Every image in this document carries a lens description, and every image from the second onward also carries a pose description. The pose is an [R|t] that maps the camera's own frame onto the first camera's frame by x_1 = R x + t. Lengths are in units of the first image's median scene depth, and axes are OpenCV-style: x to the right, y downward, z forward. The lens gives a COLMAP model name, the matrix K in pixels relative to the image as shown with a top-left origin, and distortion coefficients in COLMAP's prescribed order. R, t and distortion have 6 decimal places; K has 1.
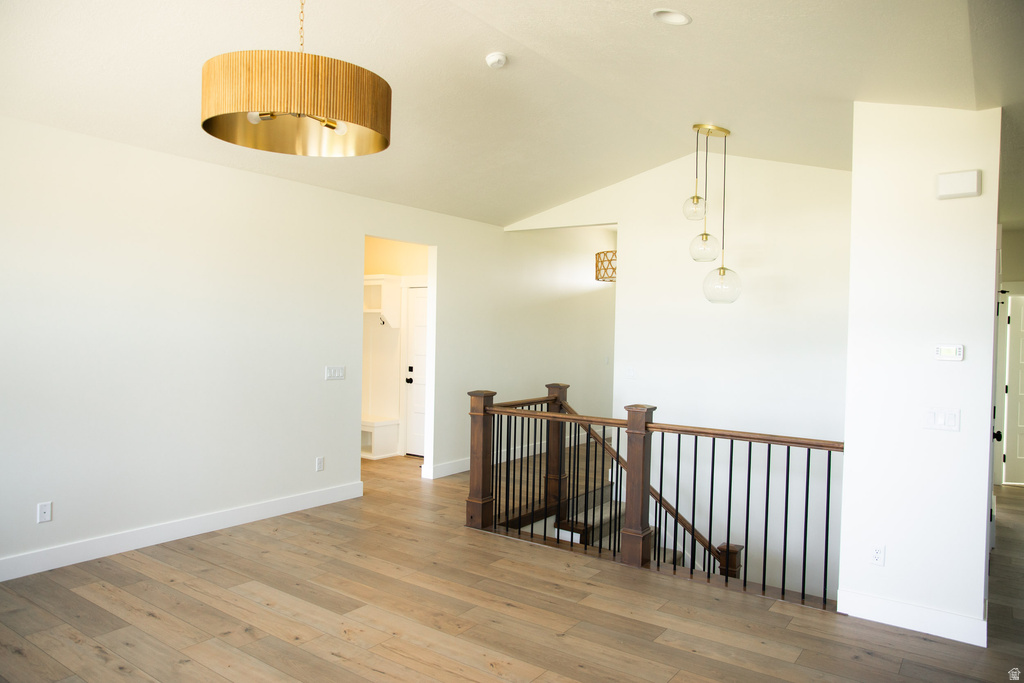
lens RADIAL K [[693.2, 0, 512.0], [0, 693.2, 341.5], [0, 0, 1]] dist [-0.074424, 0.072692]
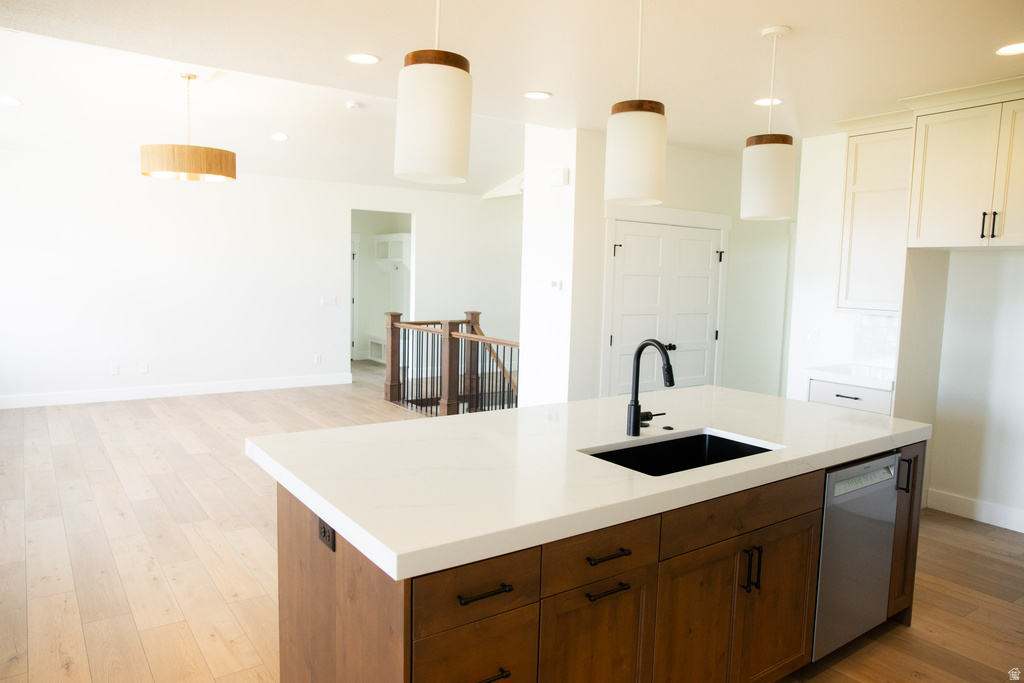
lens RADIAL K [[693.2, 0, 512.0], [0, 693.2, 341.5], [0, 0, 1]] dist [-0.074424, 0.072692]
pose [[0.947079, 0.034323, -0.319160, 0.686905], [-0.010806, 0.997113, 0.075164, 0.017830], [0.320819, -0.067737, 0.944715, -0.359288]]
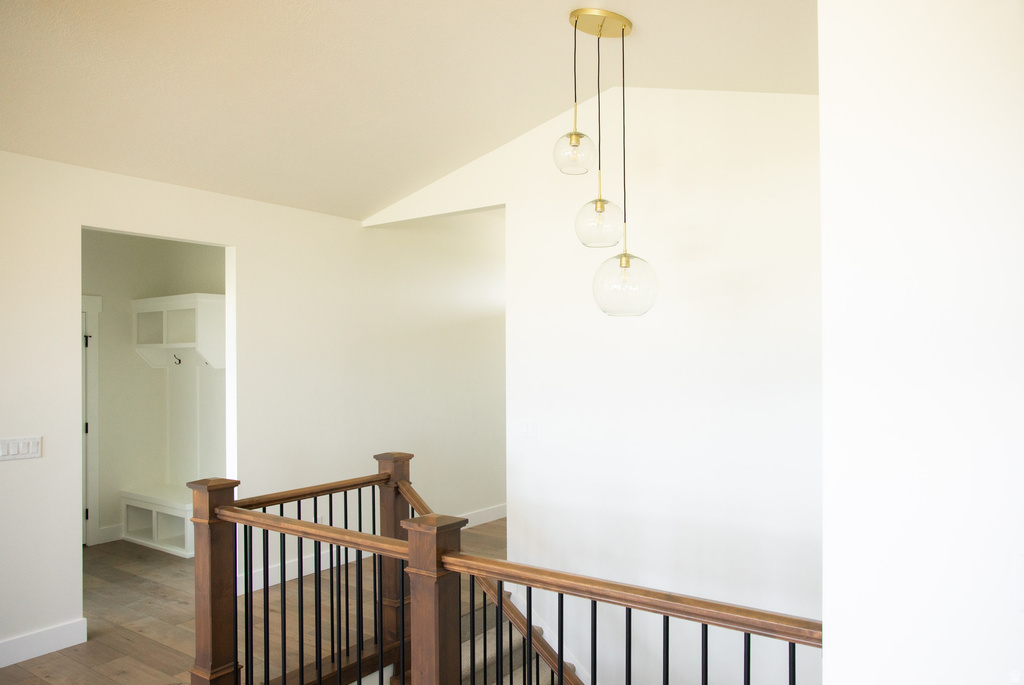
lens RADIAL K [[724.5, 0, 531.6], [0, 724.5, 349.7], [0, 0, 1]] dist [-0.035219, -0.000959]
pose [[0.999546, -0.028462, 0.009853, 0.216800], [0.028746, 0.999137, -0.029994, -0.011120], [-0.008991, 0.030264, 0.999502, 0.391224]]
